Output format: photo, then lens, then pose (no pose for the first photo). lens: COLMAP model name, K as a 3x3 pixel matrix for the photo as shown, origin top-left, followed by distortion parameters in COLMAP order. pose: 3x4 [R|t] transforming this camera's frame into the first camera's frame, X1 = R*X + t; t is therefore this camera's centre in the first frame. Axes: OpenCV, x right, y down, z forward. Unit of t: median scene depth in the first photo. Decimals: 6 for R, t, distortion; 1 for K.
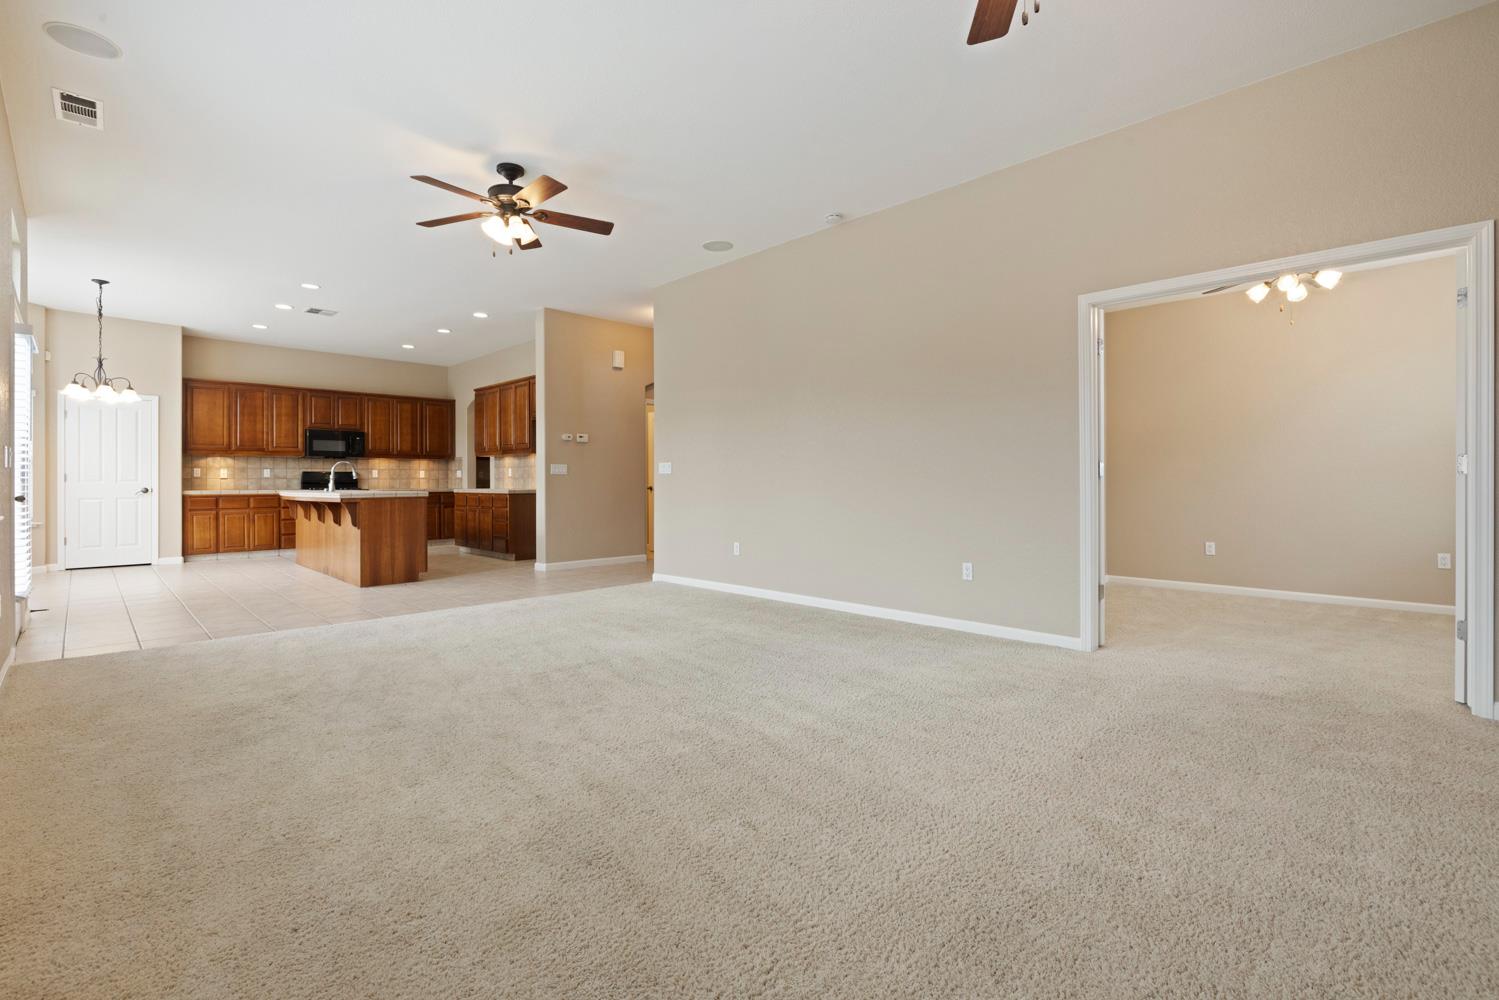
lens RADIAL K [[658.9, 0, 741.4], [0, 658.9, 487.0], [0, 0, 1]] dist [-0.001656, -0.000421]
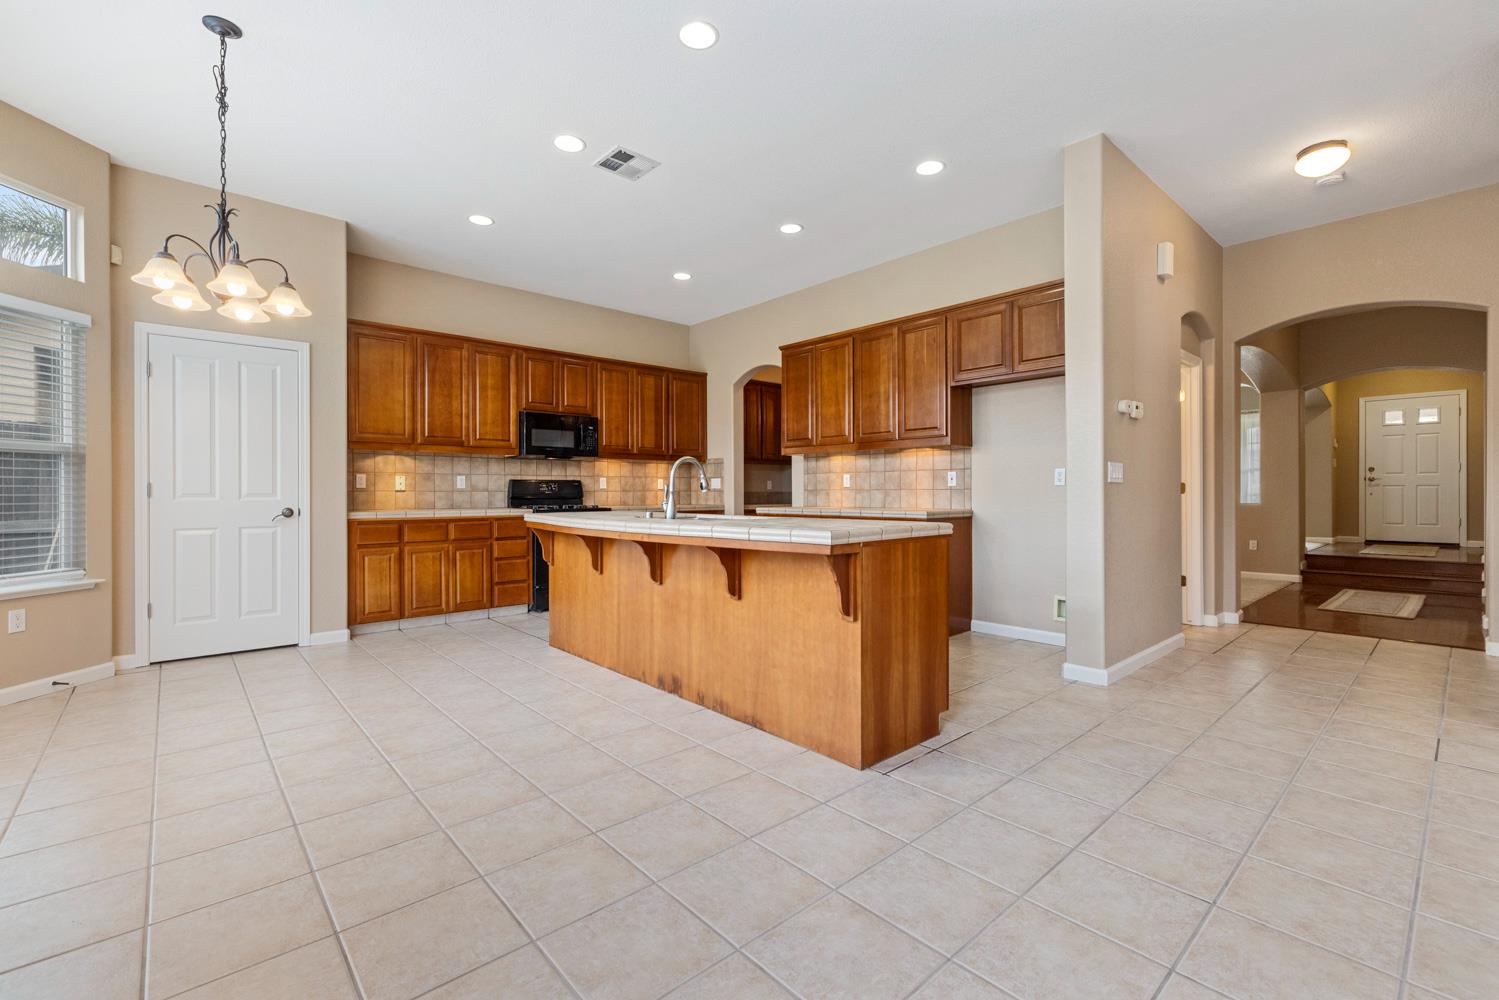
lens RADIAL K [[641.0, 0, 750.1], [0, 641.0, 499.5], [0, 0, 1]] dist [0.005678, -0.001218]
pose [[0.998491, 0.000656, -0.054904, -0.437252], [-0.000486, 0.999995, 0.003113, -0.007073], [0.054906, -0.003082, 0.998487, 0.430785]]
